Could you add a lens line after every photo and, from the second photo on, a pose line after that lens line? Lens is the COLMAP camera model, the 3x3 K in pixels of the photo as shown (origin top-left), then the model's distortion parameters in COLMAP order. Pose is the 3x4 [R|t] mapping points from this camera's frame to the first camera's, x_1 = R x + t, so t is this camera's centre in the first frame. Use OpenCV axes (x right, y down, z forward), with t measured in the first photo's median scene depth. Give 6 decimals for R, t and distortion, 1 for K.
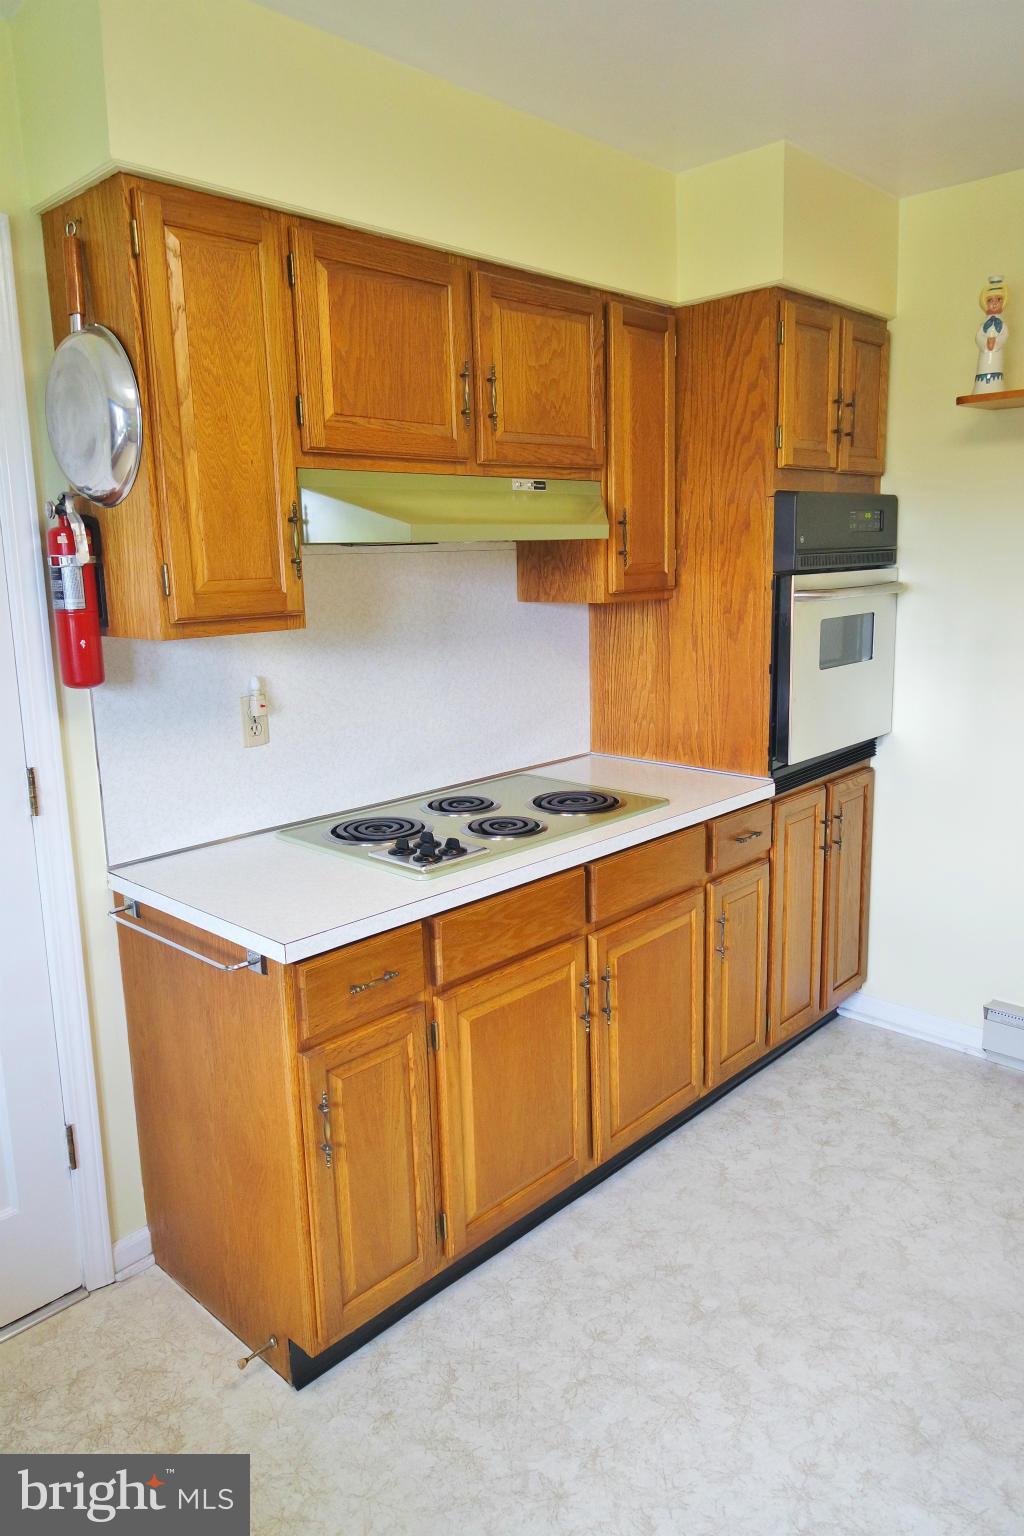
lens RADIAL K [[1081.4, 0, 520.2], [0, 1081.4, 764.1], [0, 0, 1]] dist [-0.006044, 0.015875]
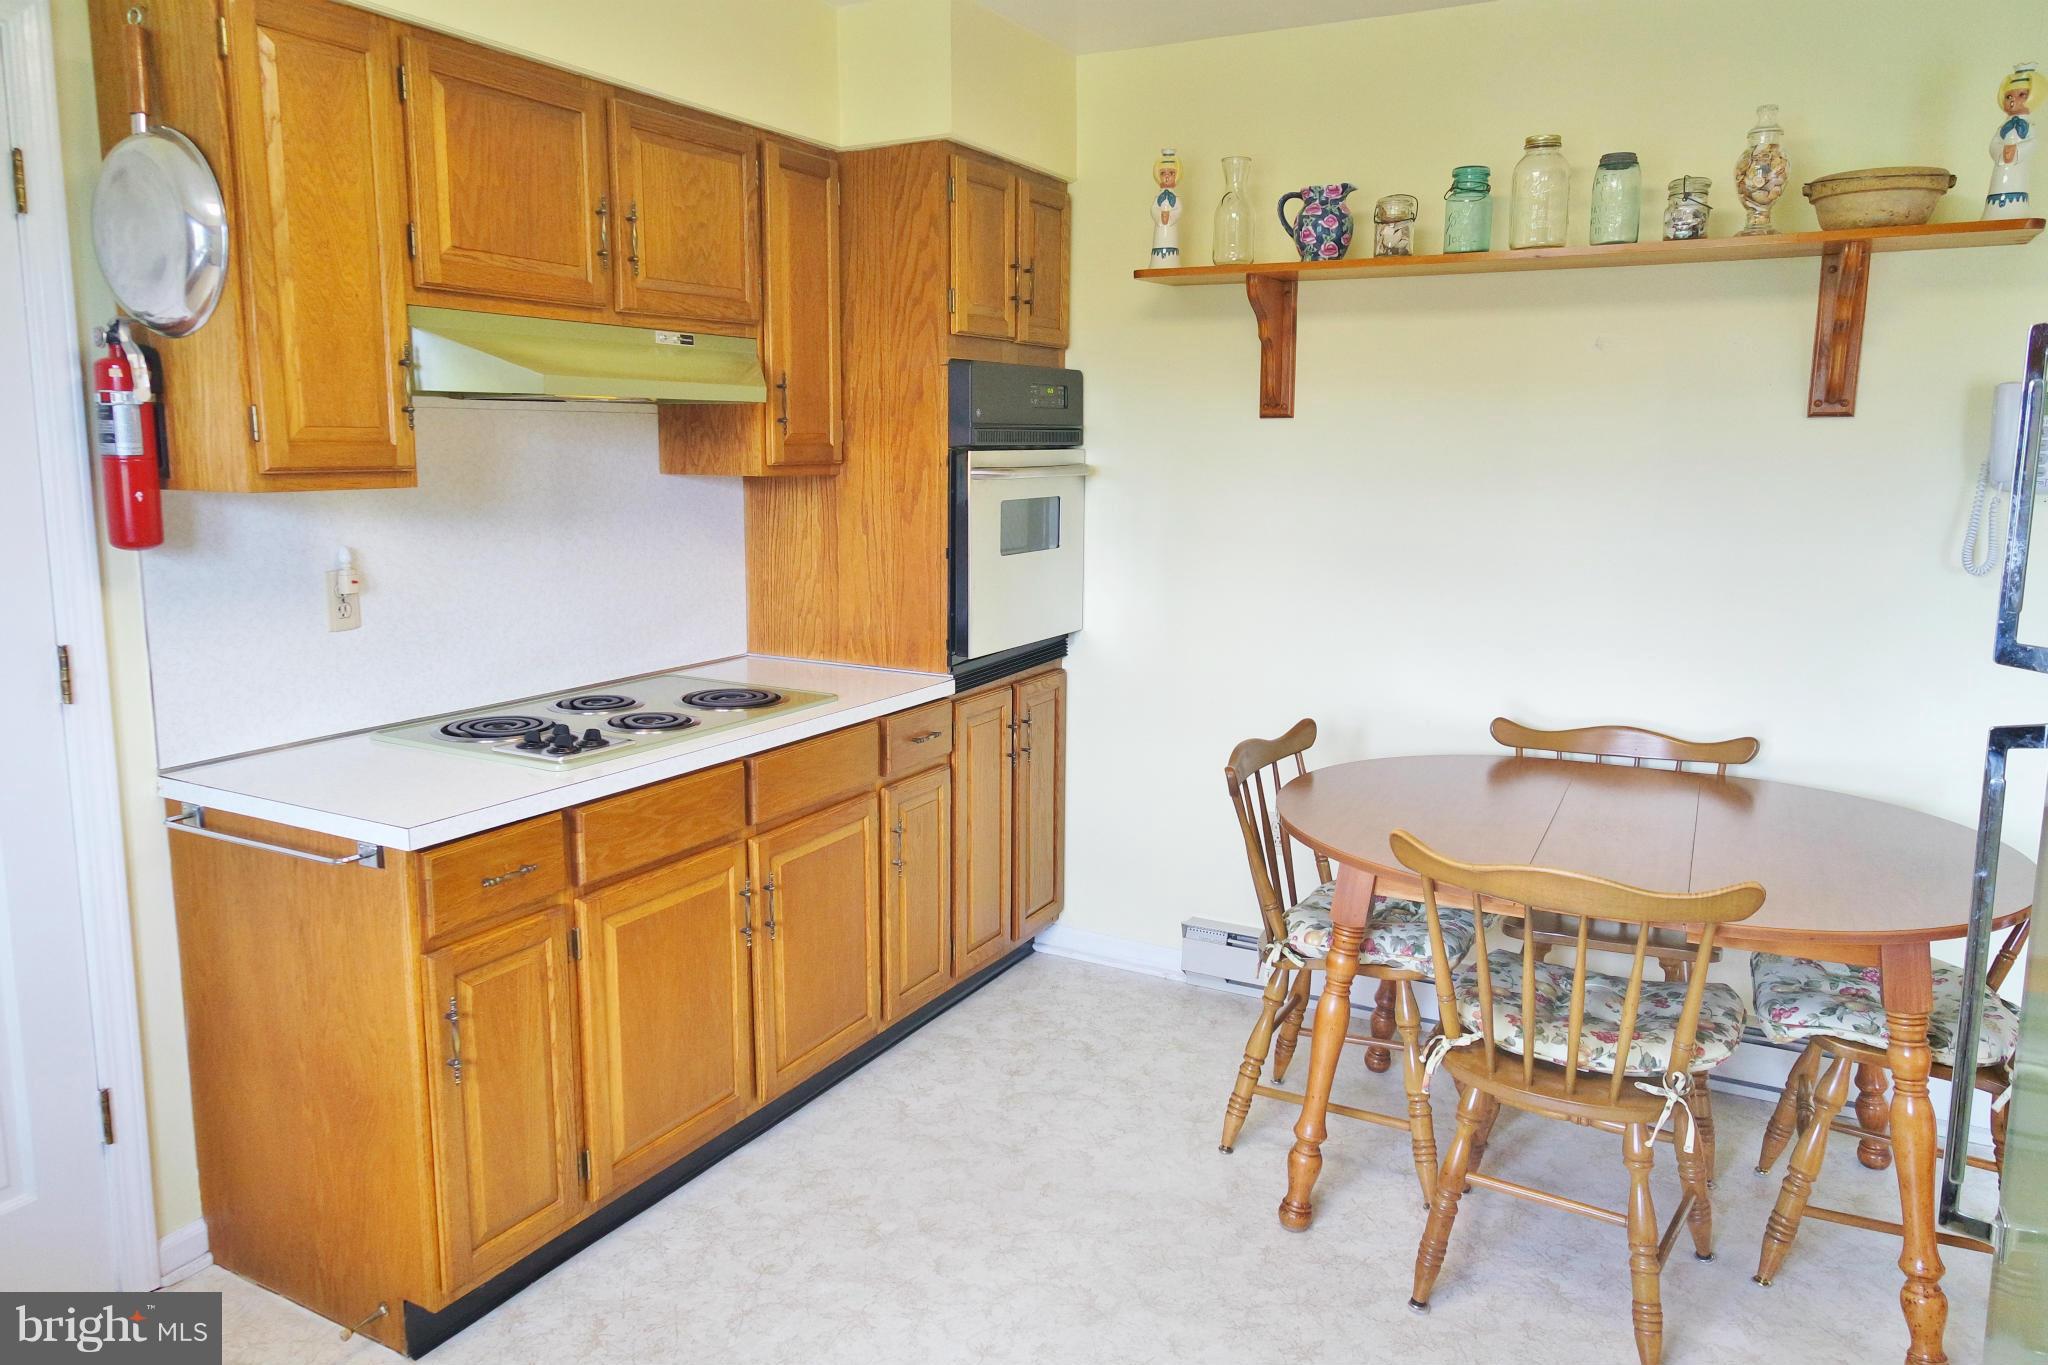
lens RADIAL K [[1441.9, 0, 1022.2], [0, 1441.9, 680.9], [0, 0, 1]] dist [-0.006044, 0.015875]
pose [[0.967300, -0.009279, 0.253466, -0.020364], [0.016745, 0.999487, -0.027311, 0.066351], [-0.253082, 0.030662, 0.966959, -0.230459]]
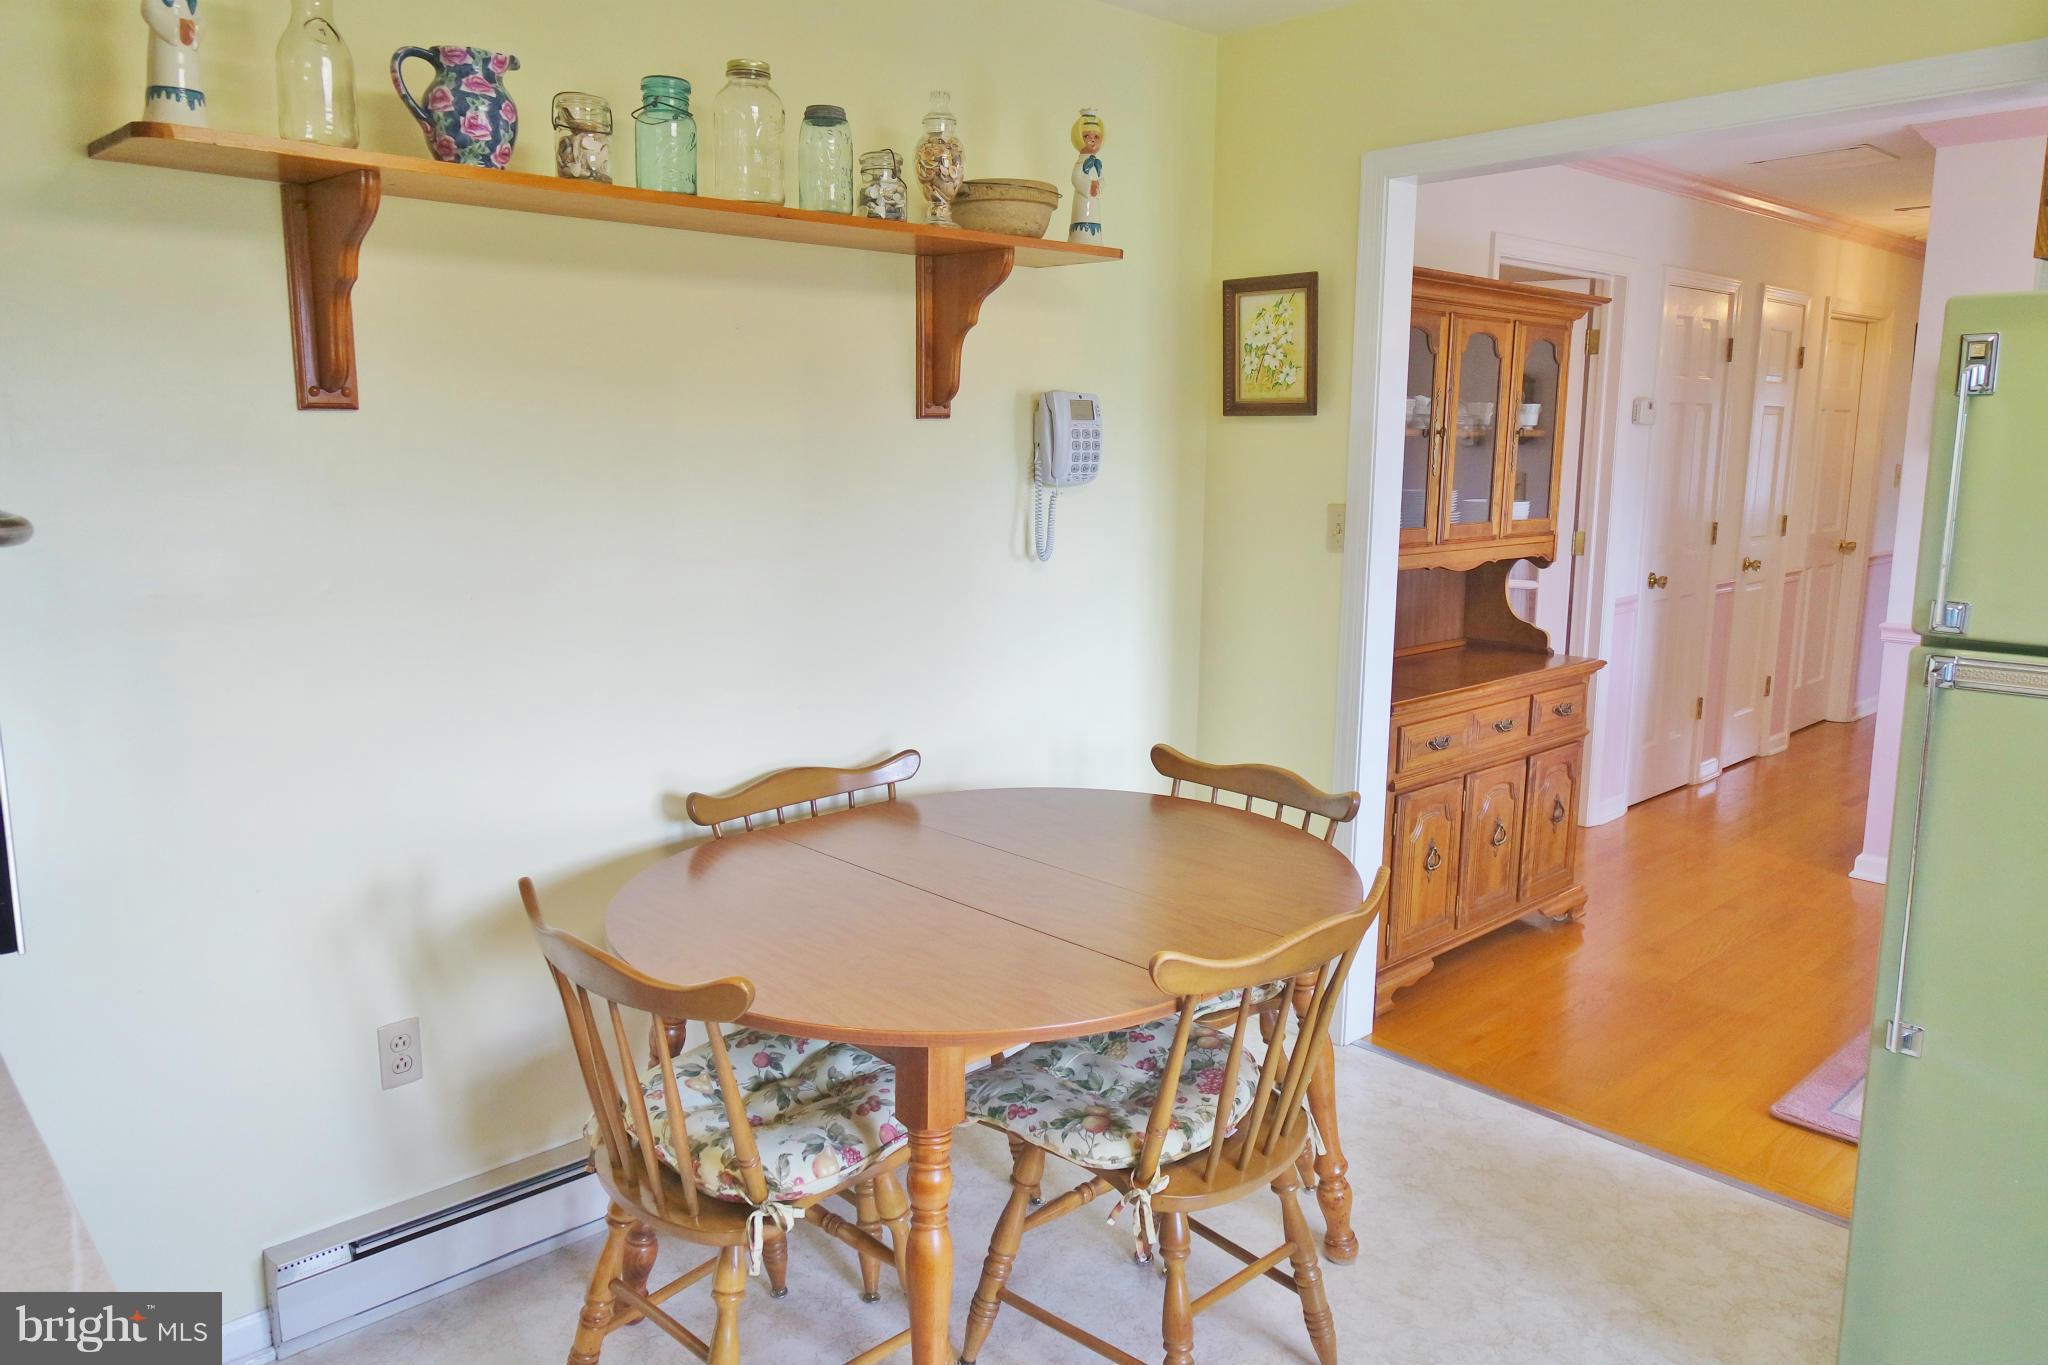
lens RADIAL K [[1441.9, 0, 1025.5], [0, 1441.9, 671.9], [0, 0, 1]] dist [-0.006044, 0.015875]
pose [[0.064672, -0.134265, 0.988833, -0.304844], [0.184912, 0.975359, 0.120342, -0.117681], [-0.980625, 0.175064, 0.087905, 0.703609]]
